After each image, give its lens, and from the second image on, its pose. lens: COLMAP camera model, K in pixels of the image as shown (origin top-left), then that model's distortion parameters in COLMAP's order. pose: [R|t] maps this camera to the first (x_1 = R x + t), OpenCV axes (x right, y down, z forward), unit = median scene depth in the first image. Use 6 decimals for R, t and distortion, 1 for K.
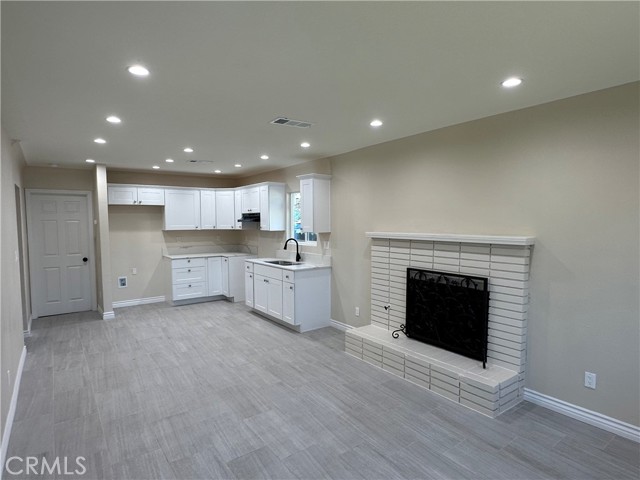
lens RADIAL K [[369.1, 0, 318.2], [0, 369.1, 241.6], [0, 0, 1]] dist [-0.002332, 0.001709]
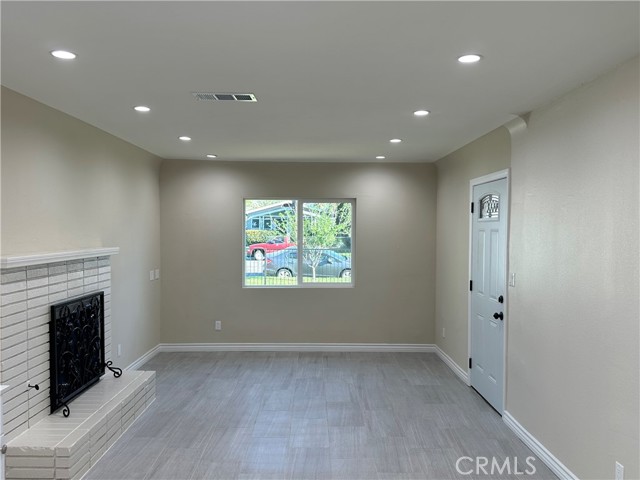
lens RADIAL K [[532.0, 0, 319.3], [0, 532.0, 240.1], [0, 0, 1]] dist [-0.006198, -0.000919]
pose [[-0.818064, -0.008644, 0.575062, -0.754180], [0.034723, 0.997321, 0.064387, -0.098892], [-0.574078, 0.072640, -0.815572, 1.642354]]
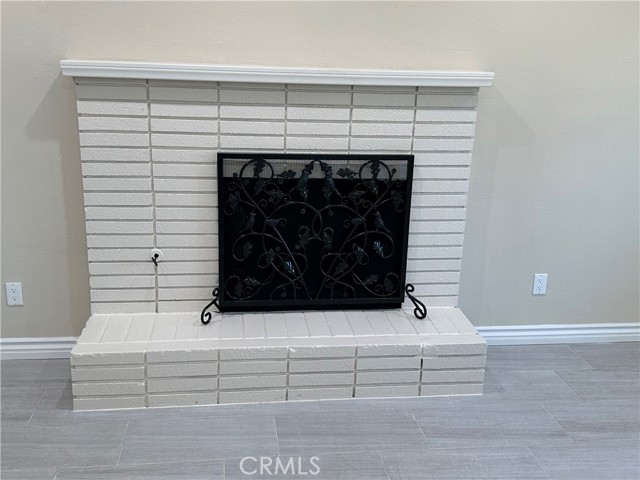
lens RADIAL K [[697.8, 0, 319.6], [0, 697.8, 239.3], [0, 0, 1]] dist [0.127119, 0.000000]
pose [[0.467967, -0.230144, 0.853253, -0.430089], [0.016533, 0.967607, 0.251921, -0.033601], [-0.883591, -0.103784, 0.456613, 0.591071]]
